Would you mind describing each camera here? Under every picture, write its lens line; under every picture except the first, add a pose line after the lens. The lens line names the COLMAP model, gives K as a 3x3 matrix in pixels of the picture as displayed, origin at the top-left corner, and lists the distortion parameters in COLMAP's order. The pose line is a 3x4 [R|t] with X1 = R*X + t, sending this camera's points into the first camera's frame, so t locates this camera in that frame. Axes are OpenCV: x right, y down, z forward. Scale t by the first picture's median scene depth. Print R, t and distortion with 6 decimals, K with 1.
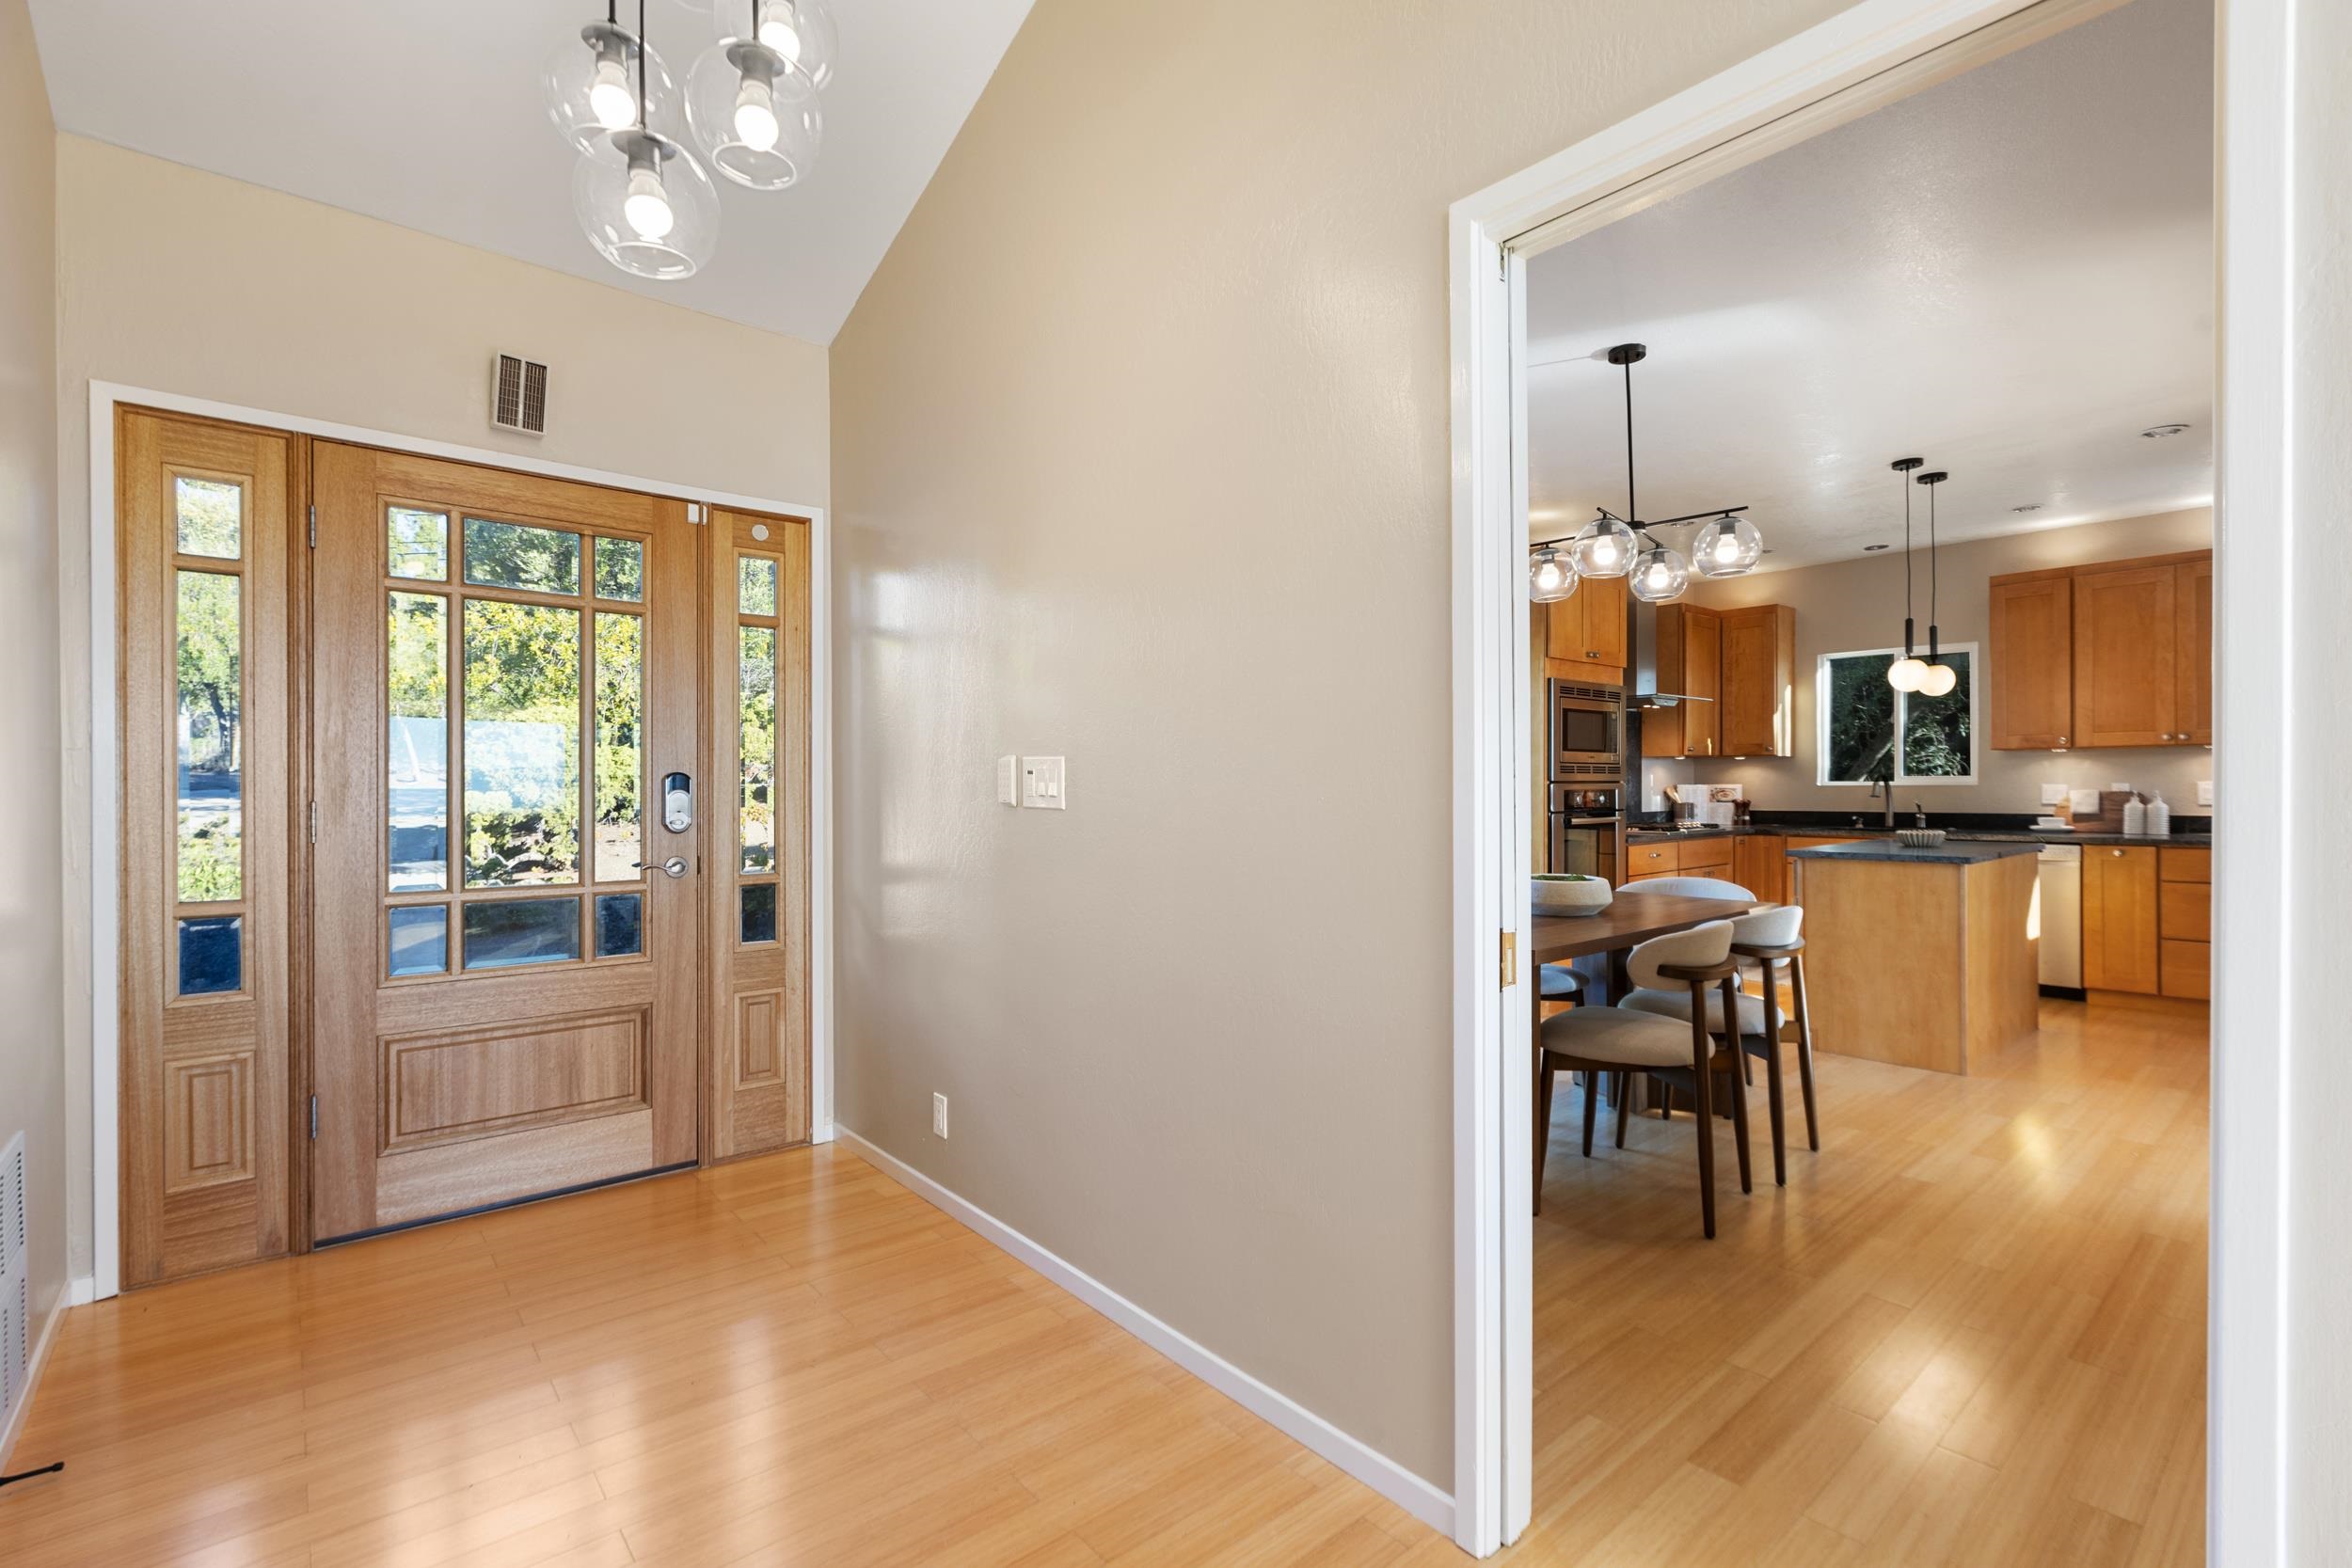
lens RADIAL K [[1071.6, 0, 1182.5], [0, 1071.6, 785.4], [0, 0, 1]] dist [0.000112, -0.002318]
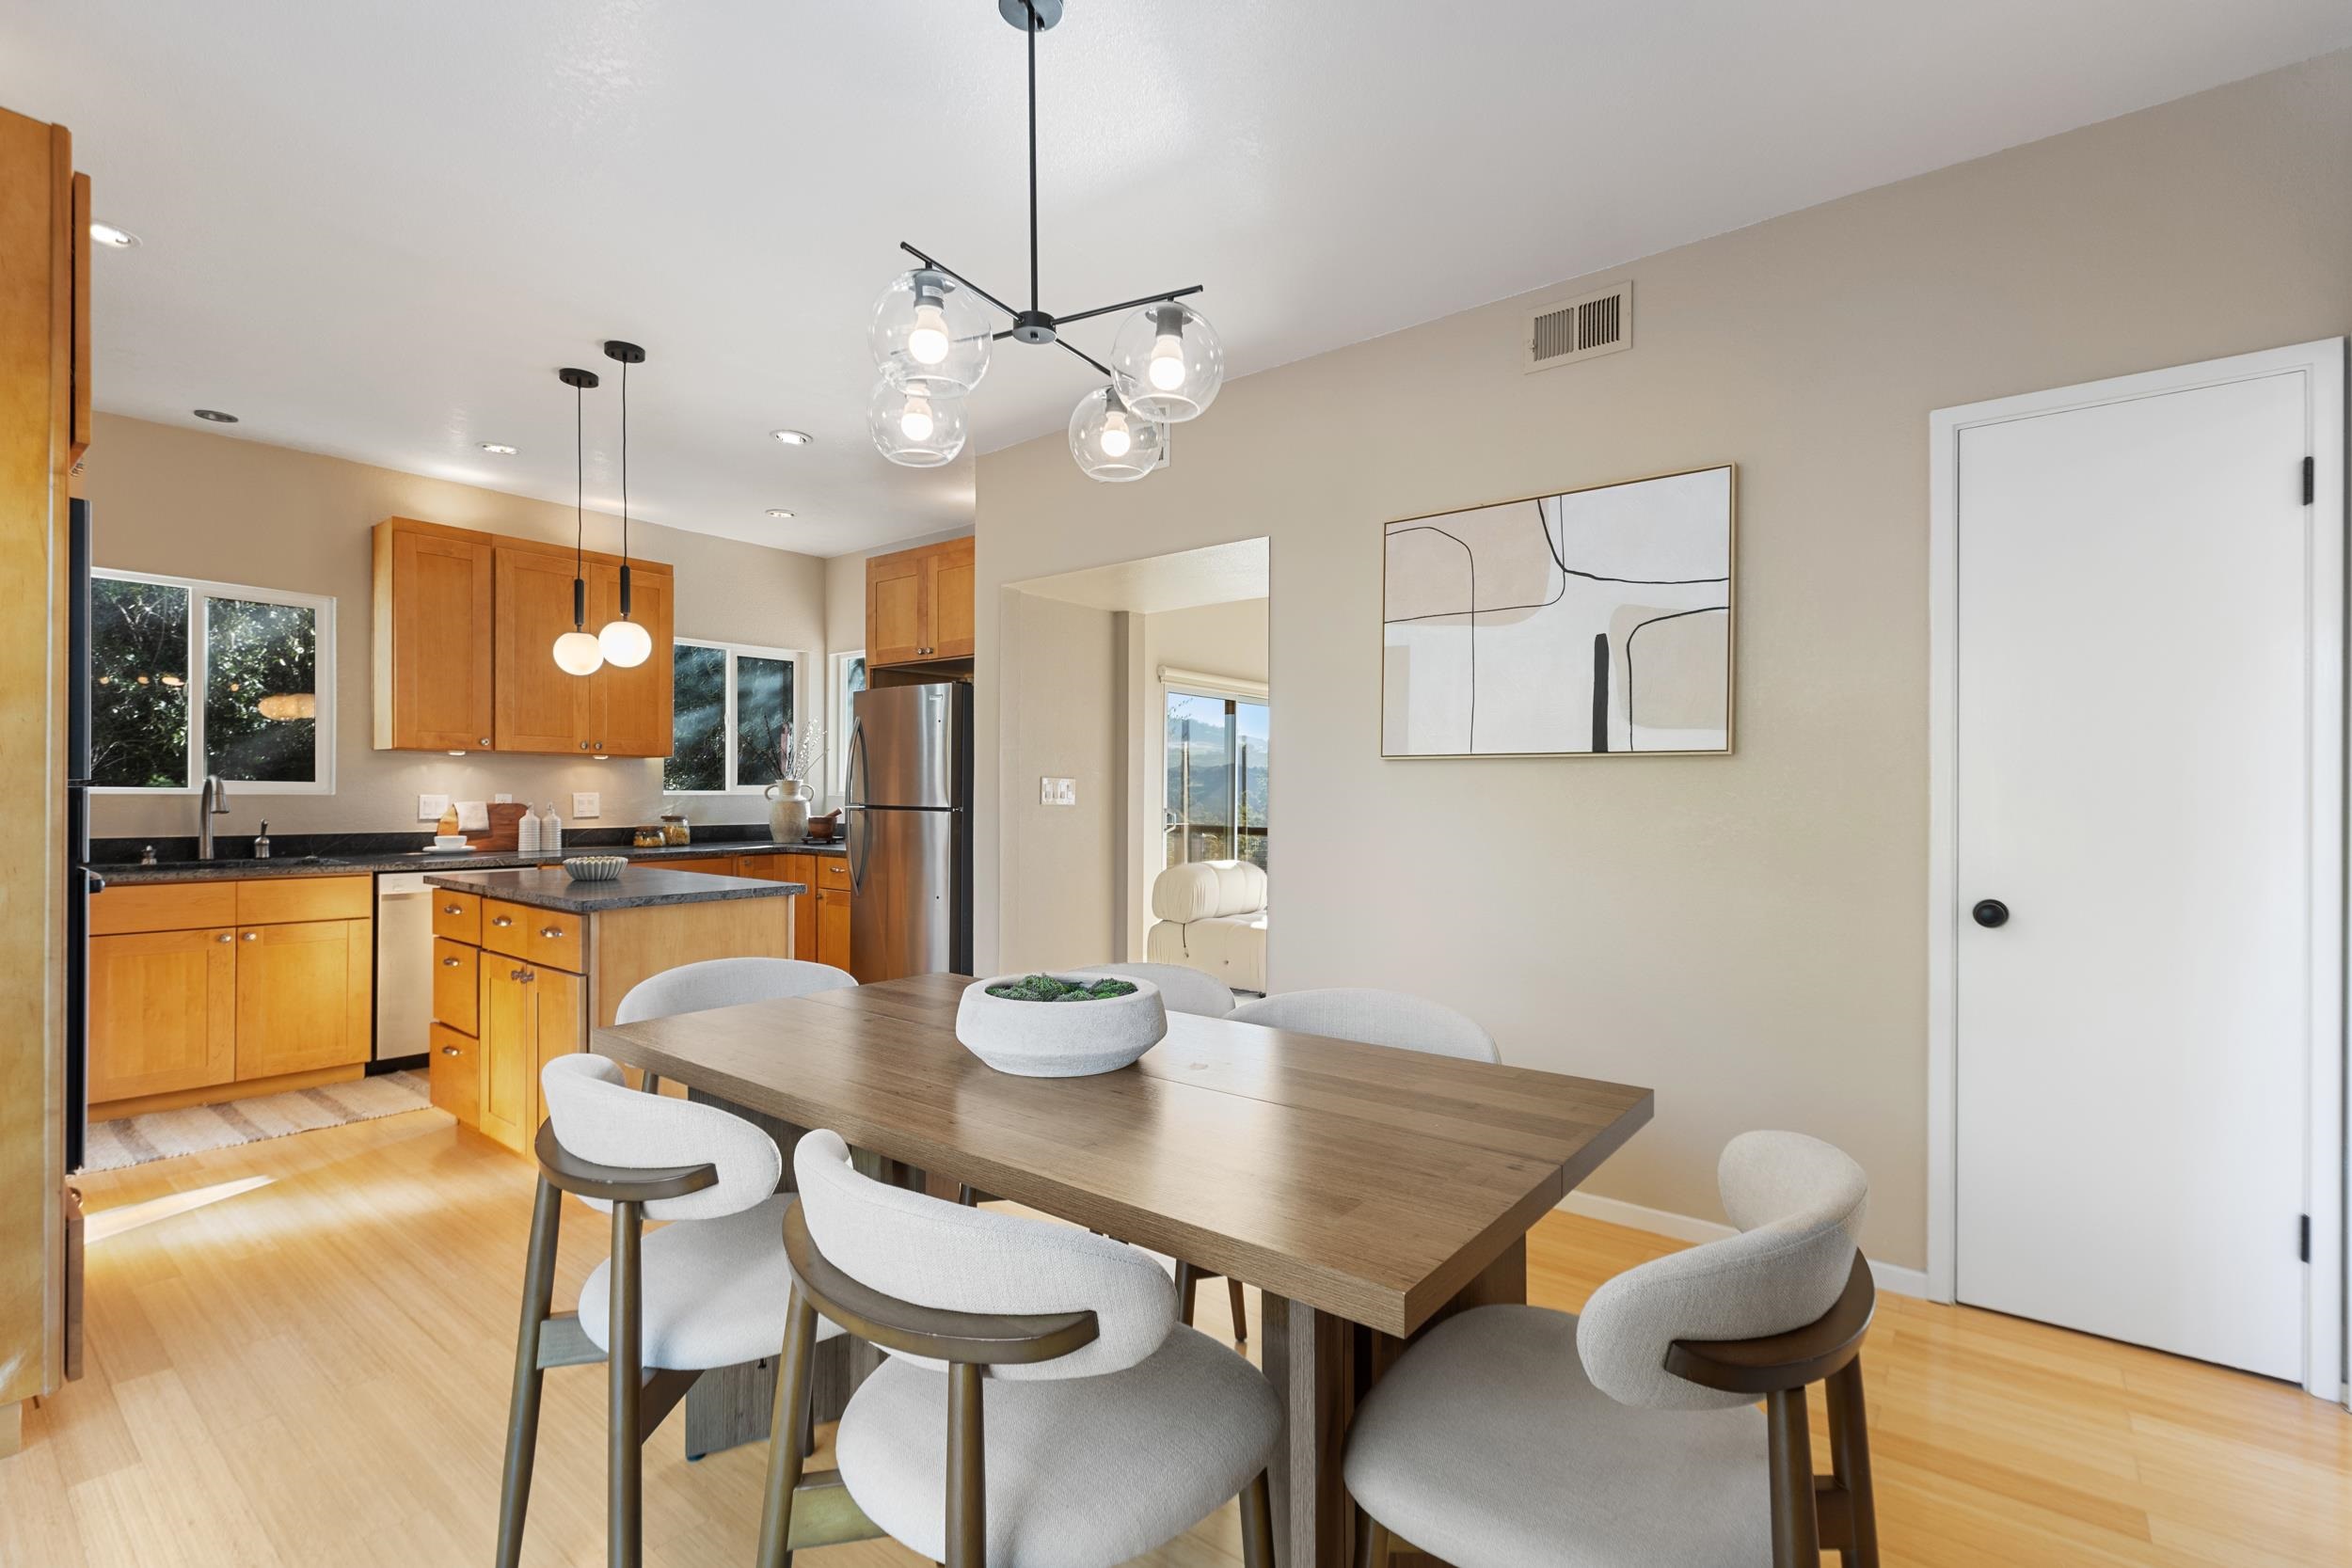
lens RADIAL K [[1071.6, 0, 1189.5], [0, 1071.6, 787.5], [0, 0, 1]] dist [0.000112, -0.002318]
pose [[-0.187866, 0.011362, 0.982129, -0.090056], [-0.002661, 0.999924, -0.012077, 0.001969], [-0.982191, -0.004882, -0.187821, 0.652433]]
